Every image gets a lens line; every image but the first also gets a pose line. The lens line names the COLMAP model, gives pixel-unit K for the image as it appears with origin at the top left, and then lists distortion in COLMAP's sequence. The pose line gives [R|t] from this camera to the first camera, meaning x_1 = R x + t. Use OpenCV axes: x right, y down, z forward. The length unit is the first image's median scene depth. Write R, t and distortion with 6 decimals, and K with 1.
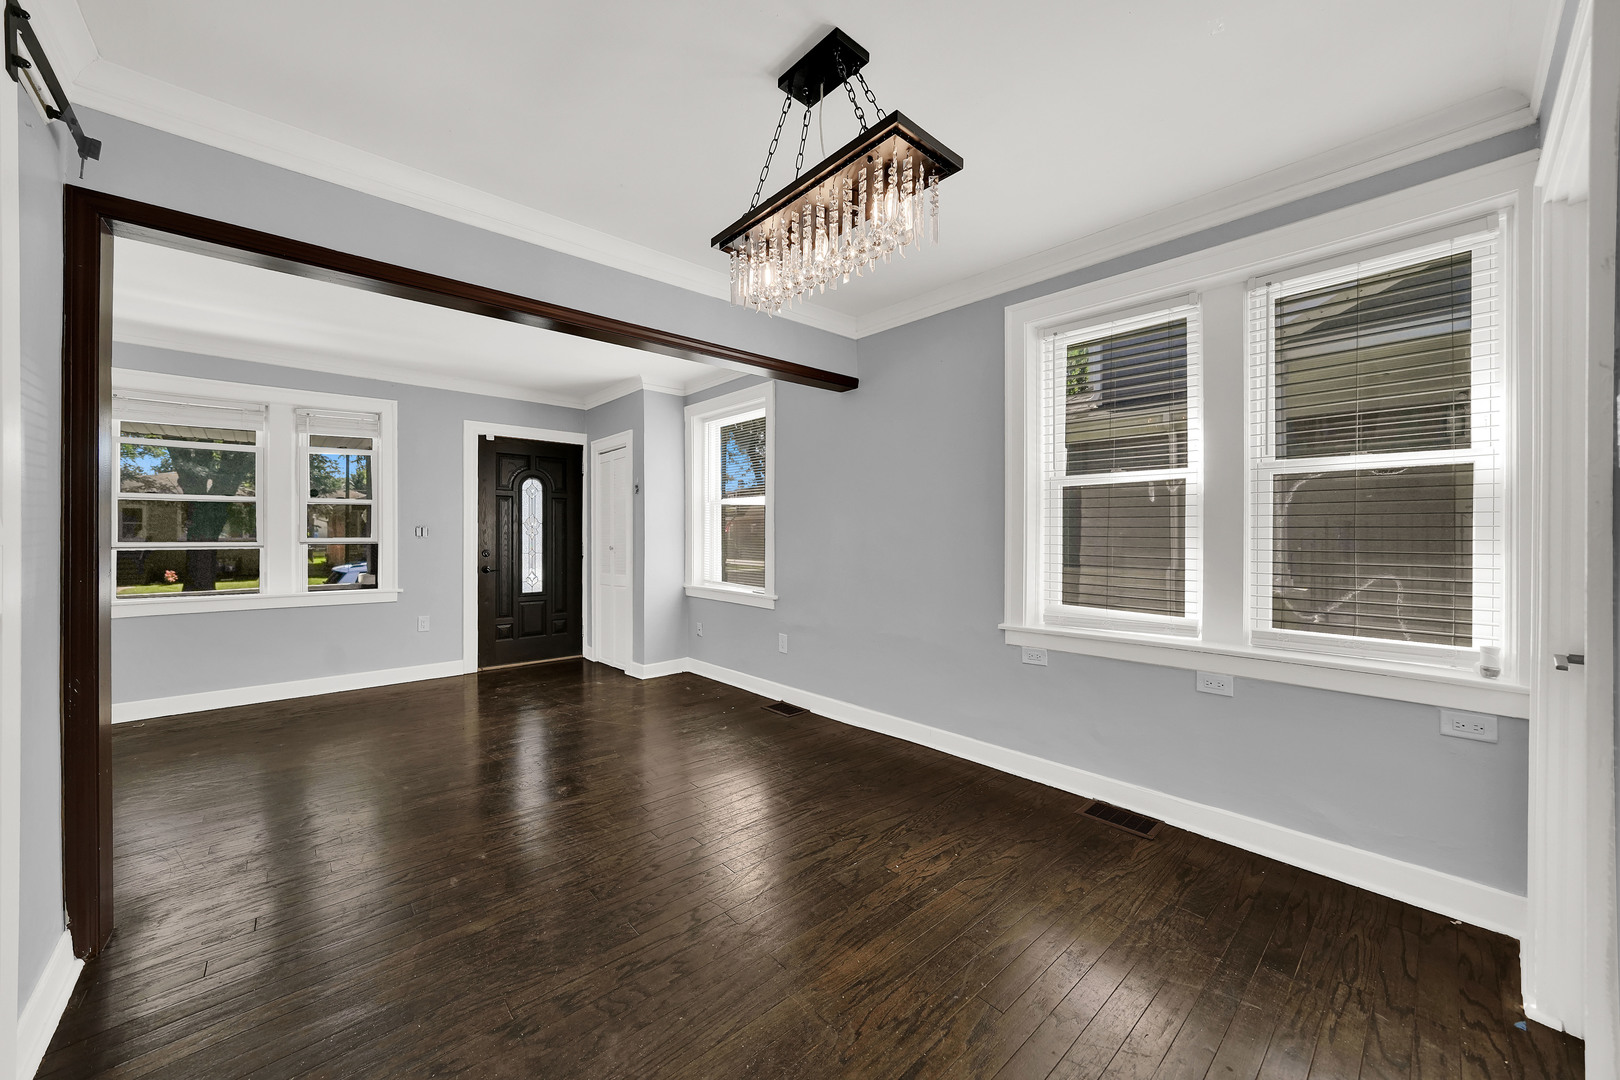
lens RADIAL K [[586.0, 0, 800.7], [0, 586.0, 543.3], [0, 0, 1]] dist [-0.019842, 0.000918]
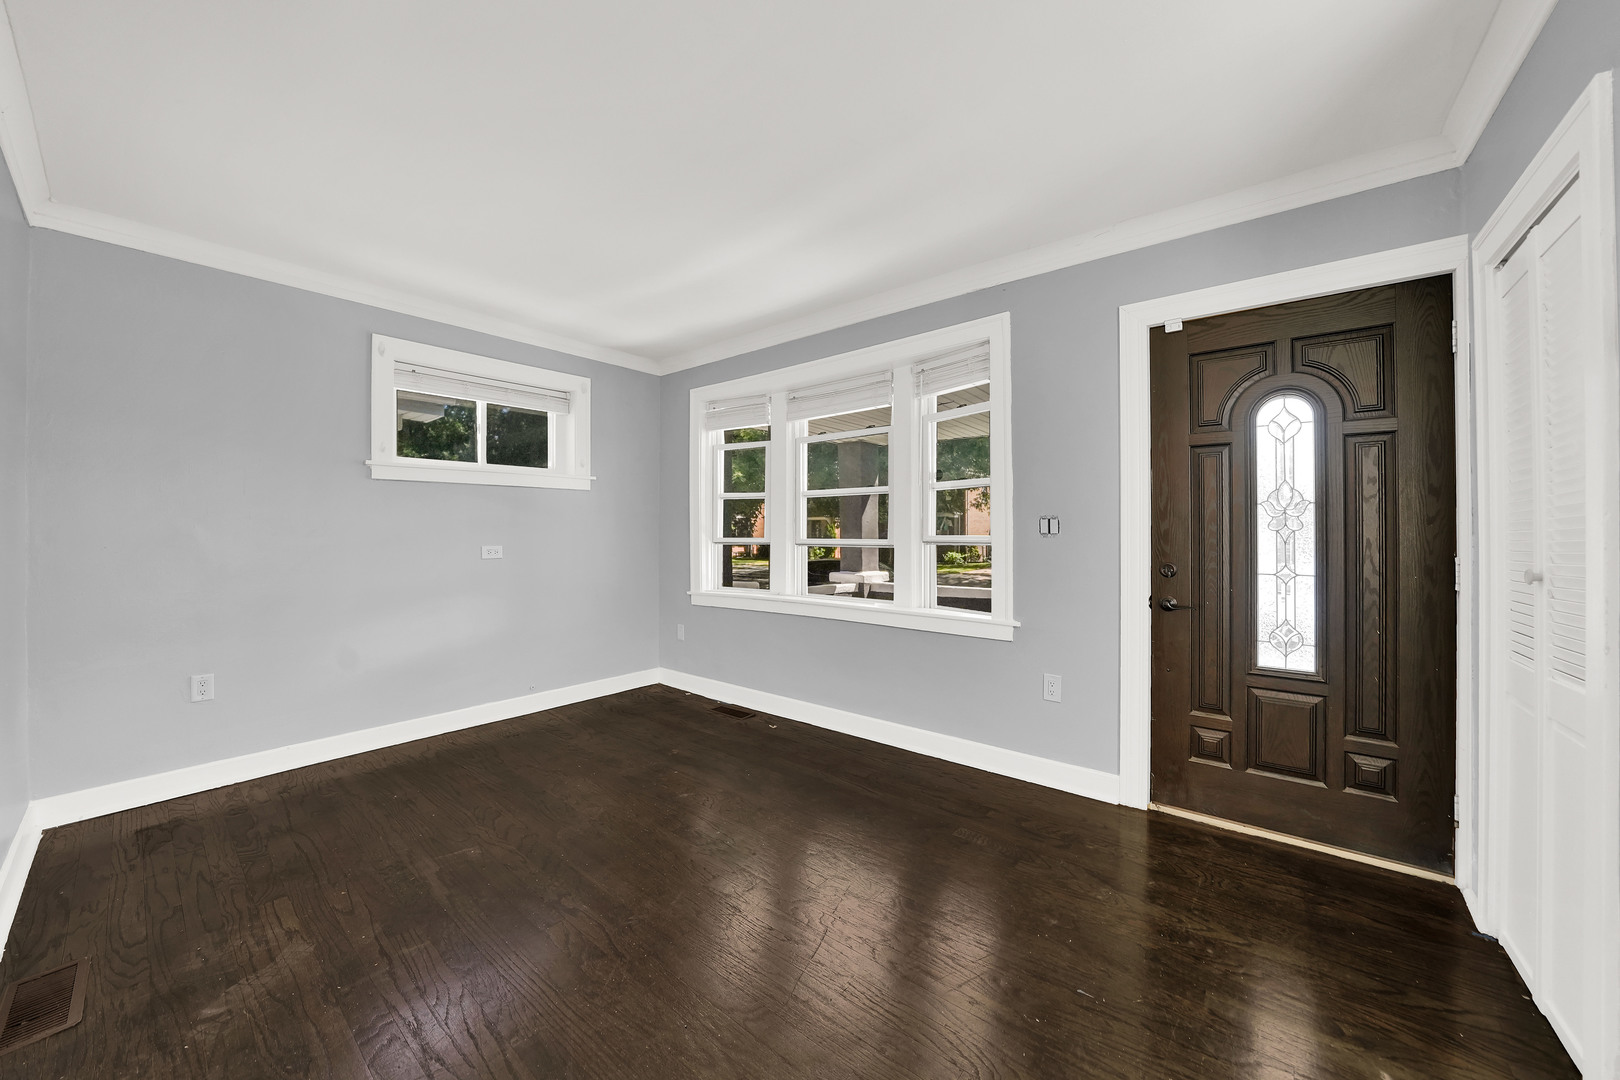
lens RADIAL K [[586.0, 0, 818.8], [0, 586.0, 524.9], [0, 0, 1]] dist [-0.019842, 0.000918]
pose [[0.169184, -0.011943, -0.985512, -0.120074], [-0.006815, 0.999889, -0.013287, -0.011418], [0.985561, 0.008964, 0.169083, 0.644065]]
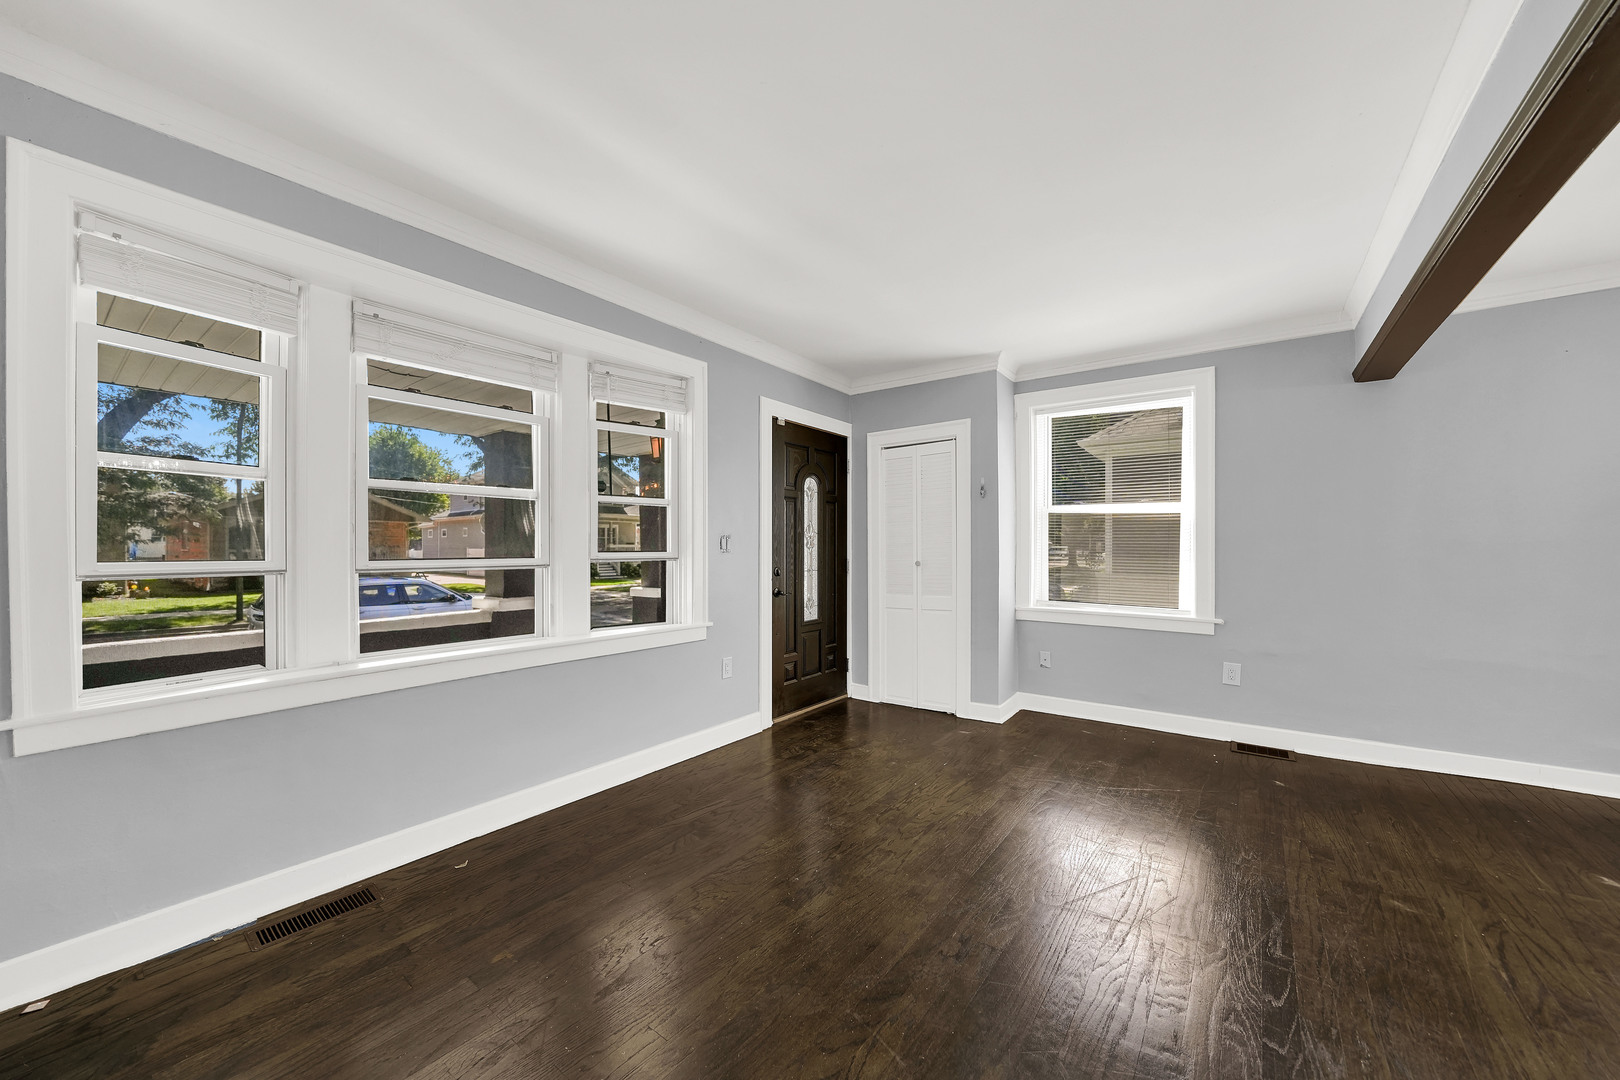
lens RADIAL K [[586.0, 0, 815.8], [0, 586.0, 552.0], [0, 0, 1]] dist [-0.019842, 0.000918]
pose [[0.978564, -0.002997, 0.205919, -0.655896], [0.003132, 0.999995, -0.000332, -0.008694], [-0.205917, 0.000970, 0.978569, 0.237586]]
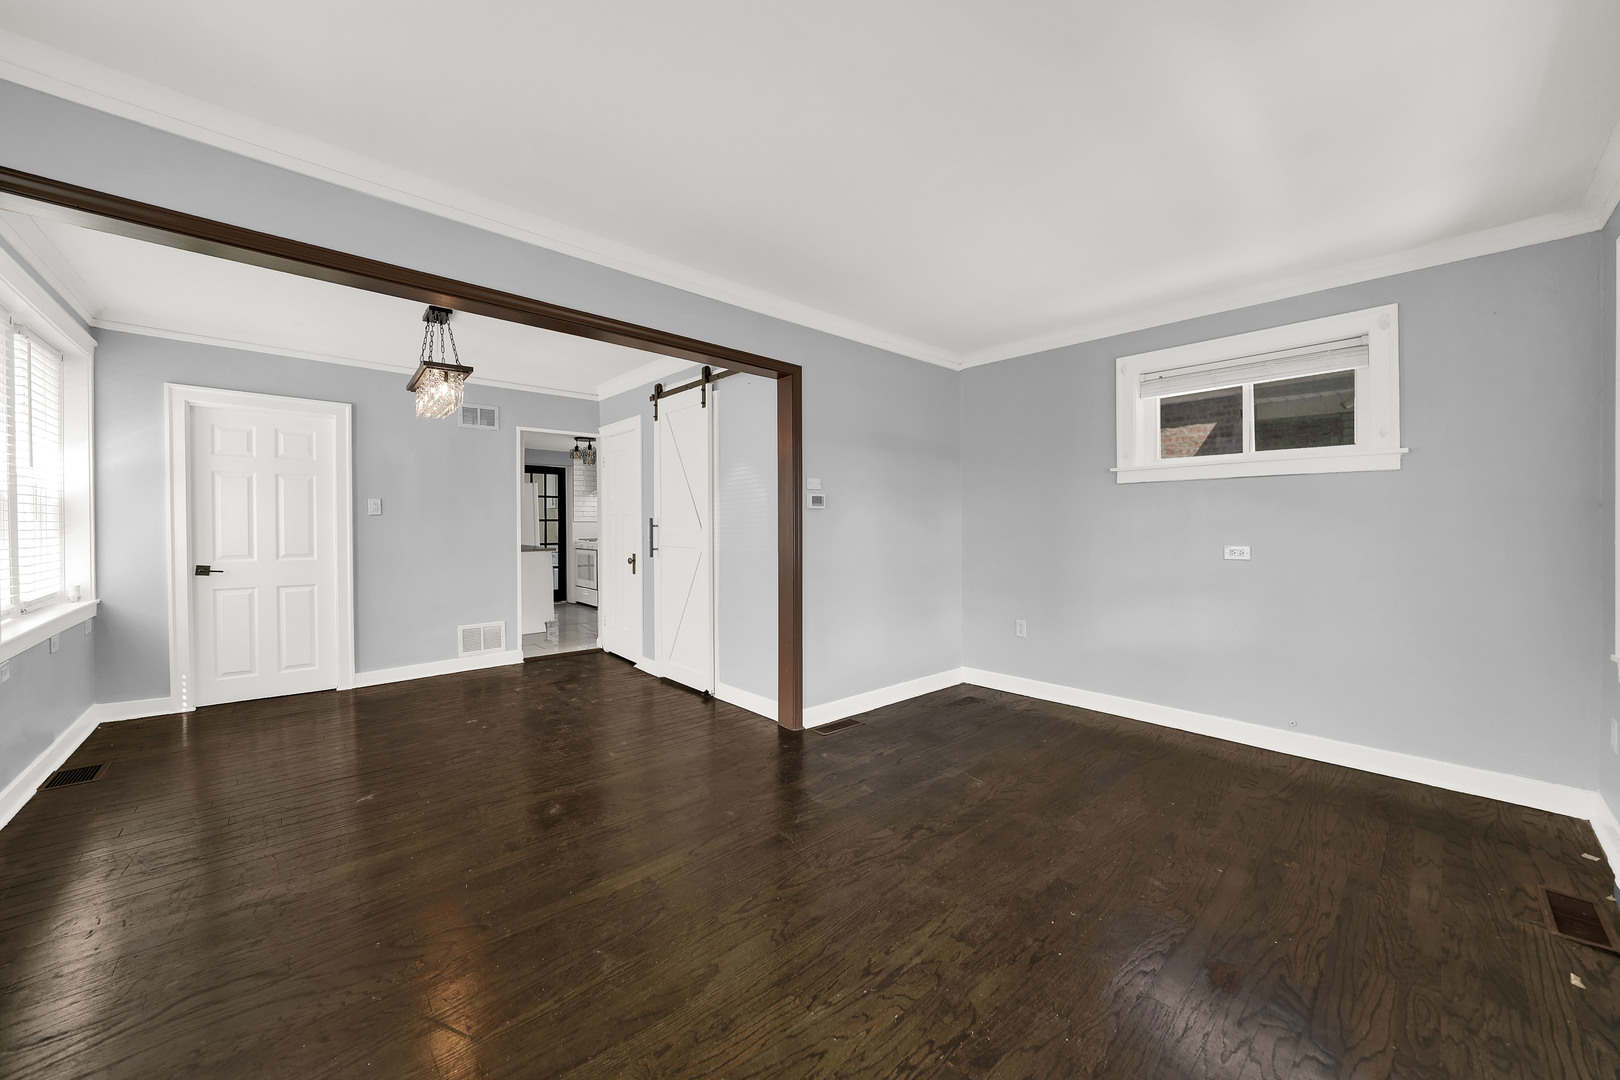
lens RADIAL K [[586.0, 0, 809.3], [0, 586.0, 532.9], [0, 0, 1]] dist [-0.019842, 0.000918]
pose [[-0.999869, 0.000556, -0.016164, -0.414963], [0.000178, 0.999727, 0.023365, -0.021423], [0.016173, 0.023359, -0.999596, 0.998212]]
